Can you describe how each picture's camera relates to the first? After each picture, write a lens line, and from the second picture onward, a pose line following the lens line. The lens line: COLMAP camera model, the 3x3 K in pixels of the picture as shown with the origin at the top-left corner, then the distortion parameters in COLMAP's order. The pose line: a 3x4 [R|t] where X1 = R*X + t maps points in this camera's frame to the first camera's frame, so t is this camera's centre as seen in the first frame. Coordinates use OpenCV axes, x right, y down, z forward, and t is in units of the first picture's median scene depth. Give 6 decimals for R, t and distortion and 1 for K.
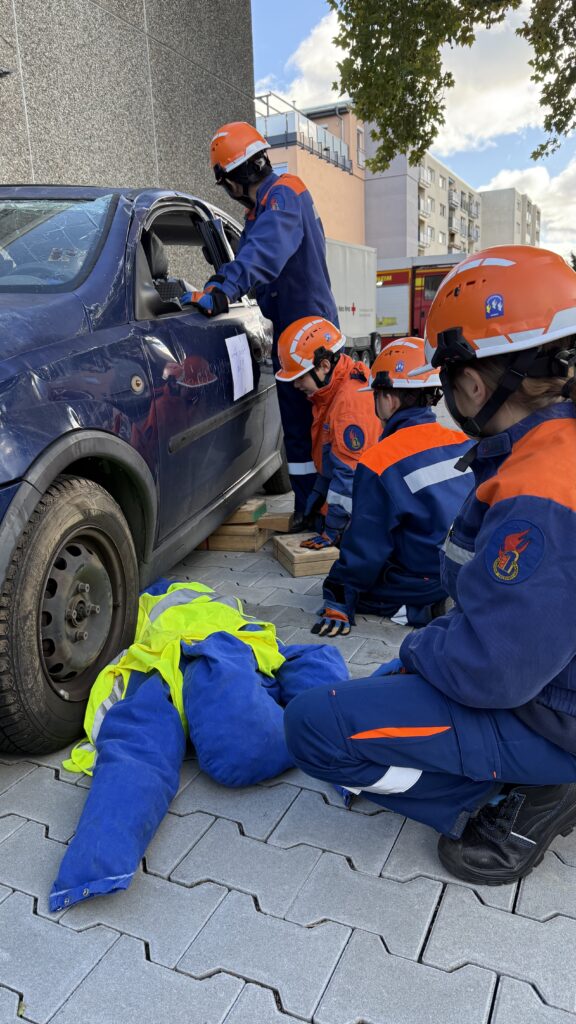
lens RADIAL K [[715.8, 0, 299.6], [0, 715.8, 513.2], [0, 0, 1]] dist [0.004644, 0.000224]
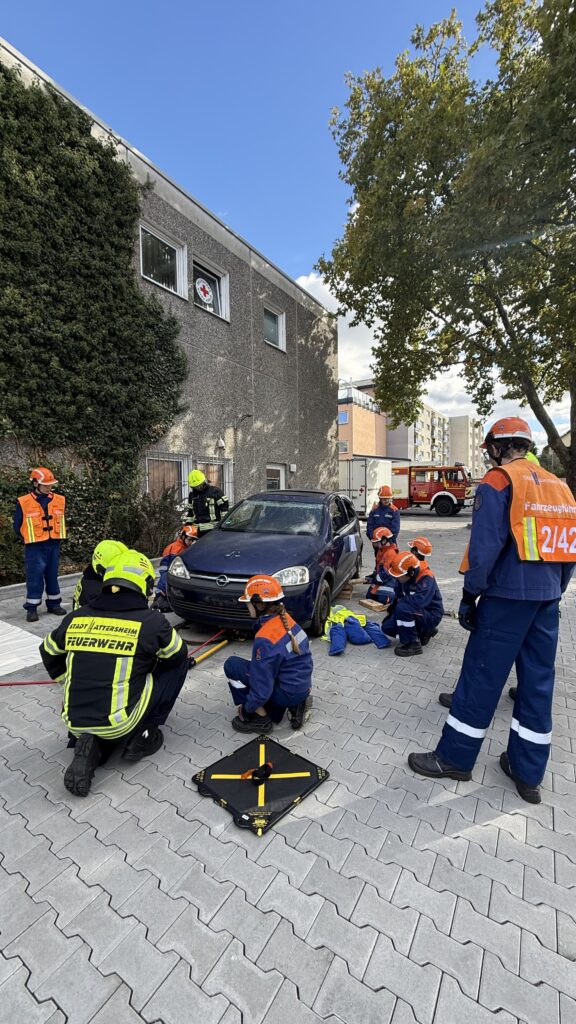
lens RADIAL K [[413.2, 0, 287.9], [0, 413.2, 499.8], [0, 0, 1]] dist [-0.024300, -0.000110]
pose [[0.989970, 0.023977, -0.139227, -0.025386], [-0.052683, 0.977063, -0.206333, 0.009484], [0.131086, 0.211598, 0.968526, -0.155159]]
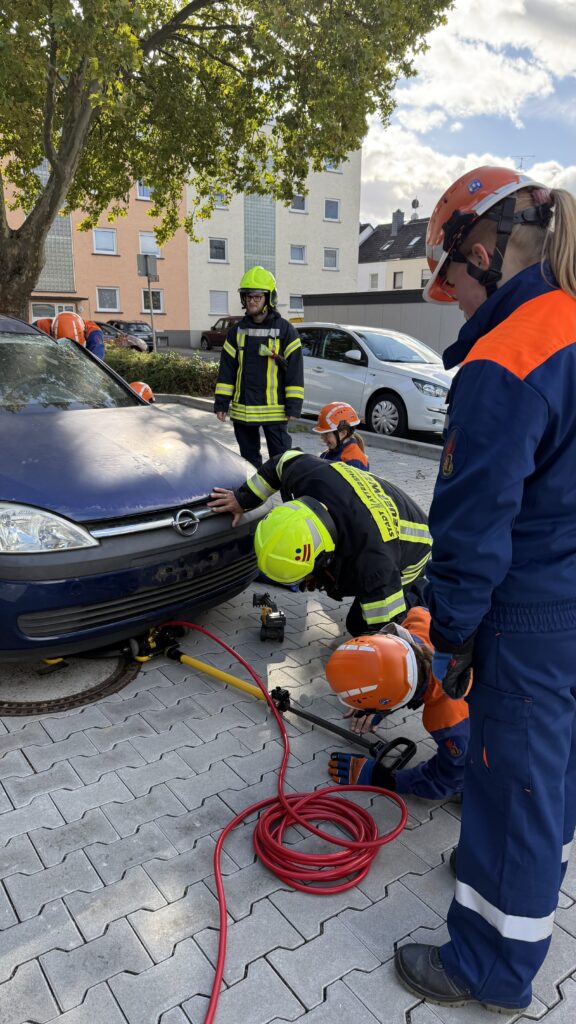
lens RADIAL K [[721.4, 0, 279.6], [0, 721.4, 515.8], [0, 0, 1]] dist [0.116867, -0.184556]
pose [[0.510538, -0.182574, 0.840249, -0.184448], [0.172618, 0.979066, 0.107854, -0.004640], [-0.842350, 0.089979, 0.531366, -0.063262]]
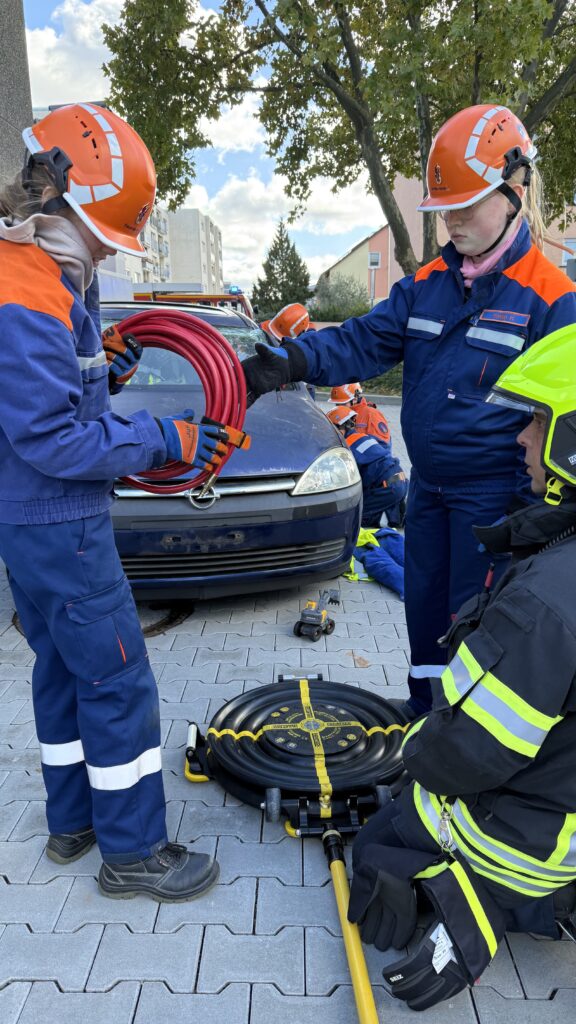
lens RADIAL K [[721.4, 0, 279.6], [0, 721.4, 515.8], [0, 0, 1]] dist [0.116867, -0.184556]
pose [[0.921602, -0.069900, 0.381791, -0.117533], [0.074697, 0.997204, 0.002260, 0.012935], [-0.380882, 0.026436, 0.924246, -0.106730]]
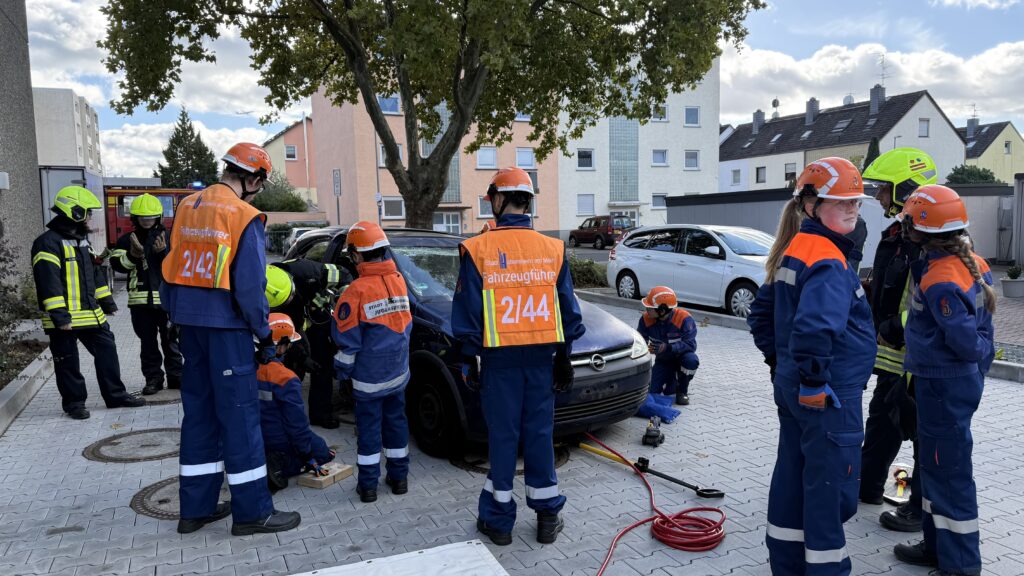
lens RADIAL K [[721.4, 0, 512.0], [0, 721.4, 288.0], [0, 0, 1]] dist [0.116867, -0.184556]
pose [[0.654297, -0.051938, 0.754452, -0.258601], [0.177933, 0.980204, -0.086833, 0.000727], [-0.735007, 0.191057, 0.650586, -0.102458]]
